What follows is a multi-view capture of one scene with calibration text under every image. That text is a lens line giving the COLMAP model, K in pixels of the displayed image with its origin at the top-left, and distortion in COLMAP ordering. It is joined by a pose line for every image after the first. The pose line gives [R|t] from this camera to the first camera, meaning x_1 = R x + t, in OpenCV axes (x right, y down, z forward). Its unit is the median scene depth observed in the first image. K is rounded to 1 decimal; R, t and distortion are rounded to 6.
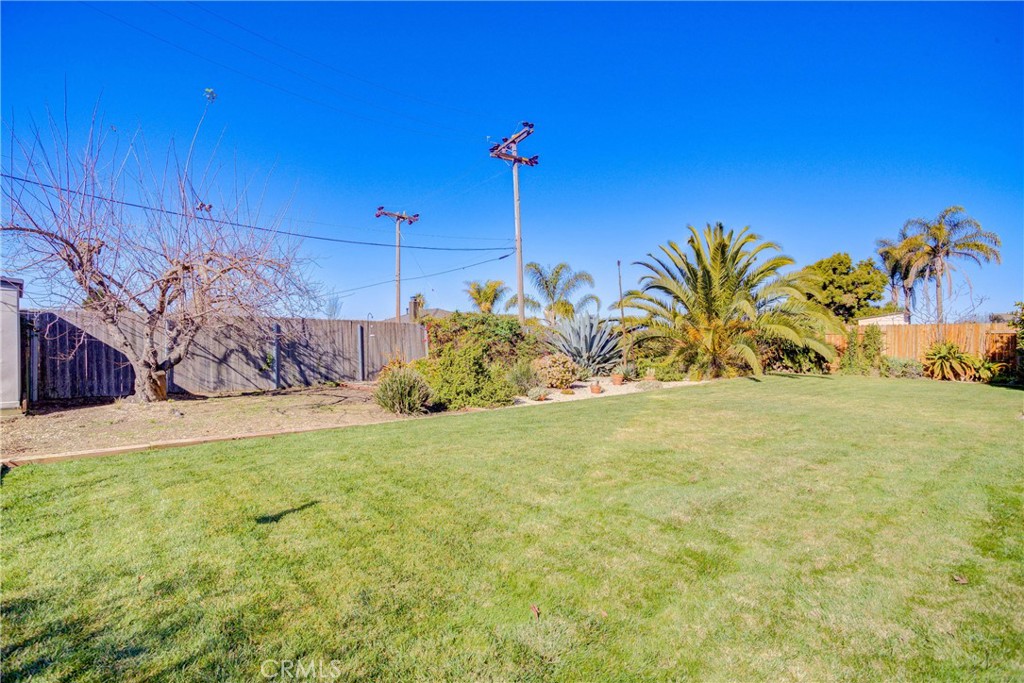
lens RADIAL K [[496.8, 0, 510.4], [0, 496.8, 339.5], [0, 0, 1]] dist [-0.000589, 0.000187]
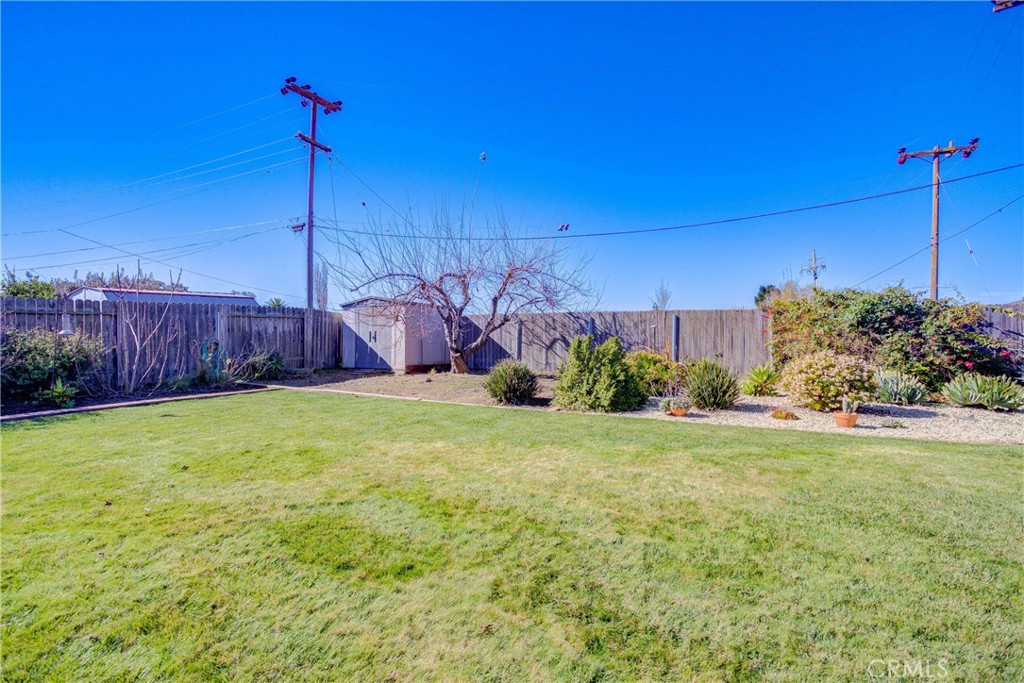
lens RADIAL K [[496.8, 0, 508.7], [0, 496.8, 339.4], [0, 0, 1]] dist [-0.000589, 0.000187]
pose [[0.307742, 0.013066, -0.951380, 0.563188], [0.002489, 0.999891, 0.014537, 0.002830], [0.951467, -0.006842, 0.307676, 0.467653]]
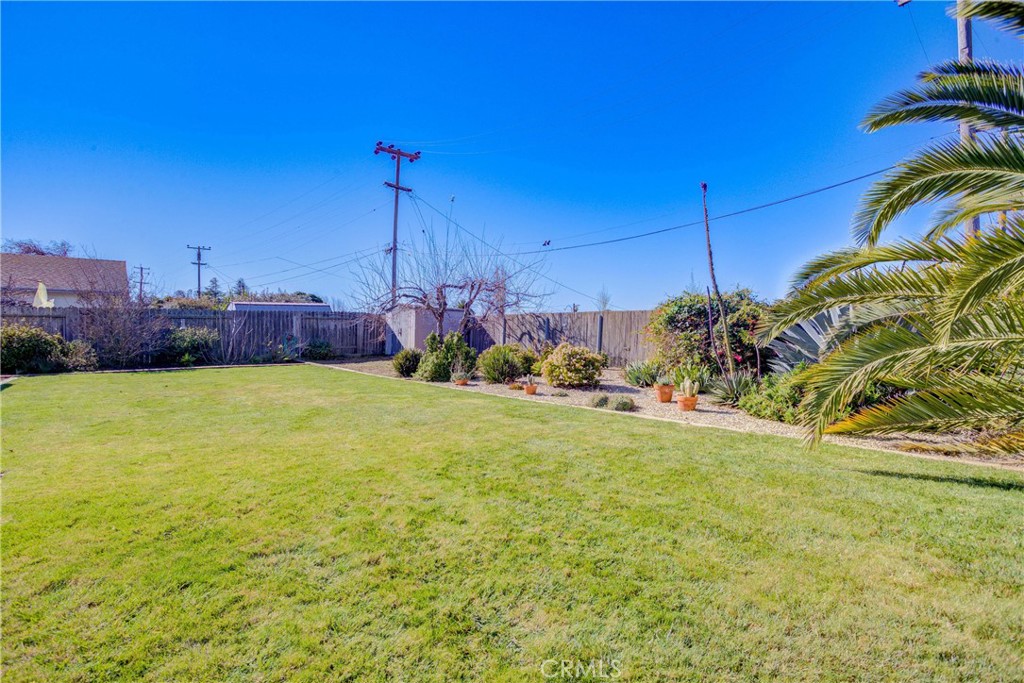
lens RADIAL K [[496.8, 0, 508.6], [0, 496.8, 338.5], [0, 0, 1]] dist [-0.000589, 0.000187]
pose [[-0.070273, 0.017790, -0.997369, 0.944708], [-0.000708, 0.999840, 0.017884, 0.003747], [0.997528, 0.001963, -0.070249, 0.993026]]
